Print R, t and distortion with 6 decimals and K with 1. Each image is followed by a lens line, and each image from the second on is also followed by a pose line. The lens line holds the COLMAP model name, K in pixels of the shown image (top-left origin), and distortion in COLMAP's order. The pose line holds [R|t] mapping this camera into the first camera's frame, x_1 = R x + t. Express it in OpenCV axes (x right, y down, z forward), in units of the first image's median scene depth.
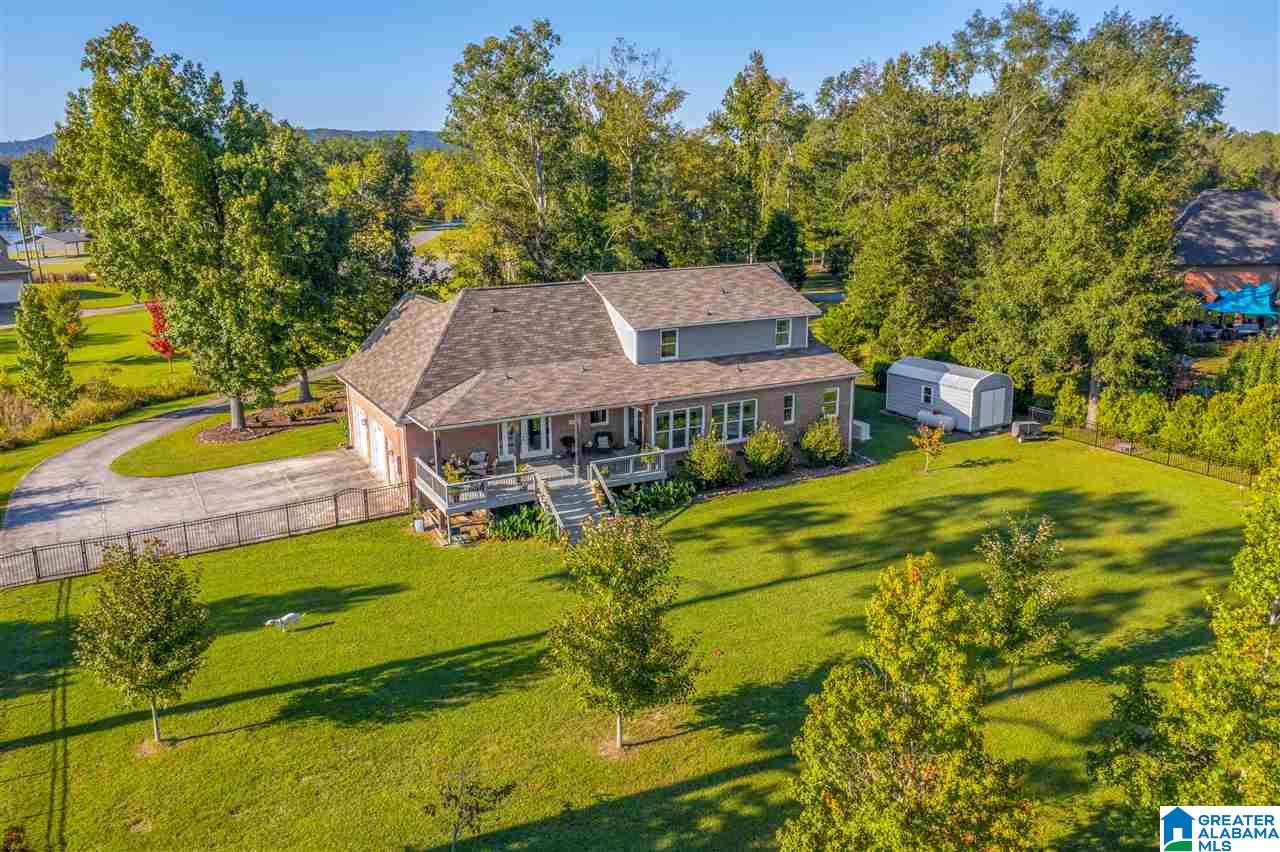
lens RADIAL K [[1002.5, 0, 640.1], [0, 1002.5, 425.7], [0, 0, 1]] dist [-0.003637, -0.002497]
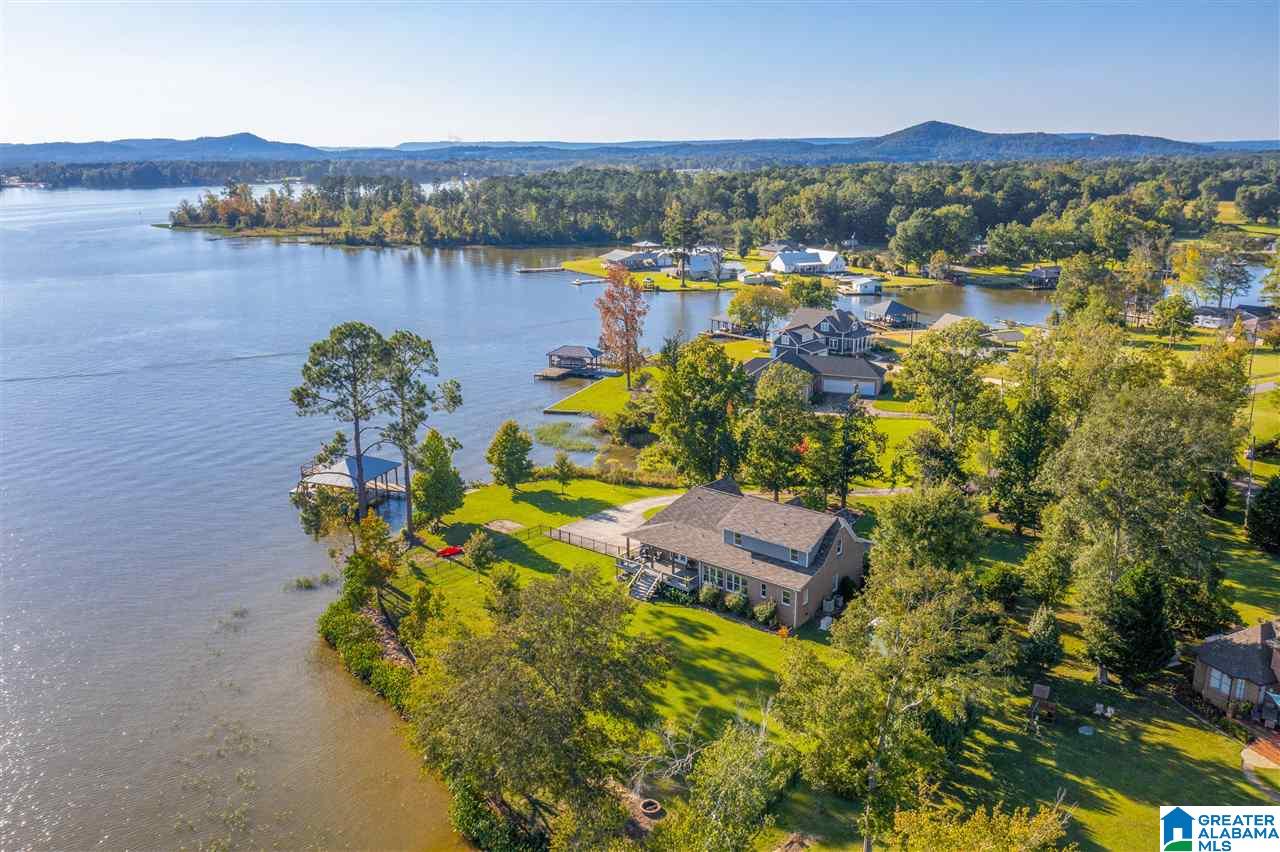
lens RADIAL K [[1002.5, 0, 640.2], [0, 1002.5, 426.0], [0, 0, 1]] dist [-0.003637, -0.002497]
pose [[0.347514, 0.240284, -0.906365, 1.968627], [-0.236298, 0.957854, 0.163334, -0.657608], [0.907412, 0.157411, 0.389647, -0.029748]]
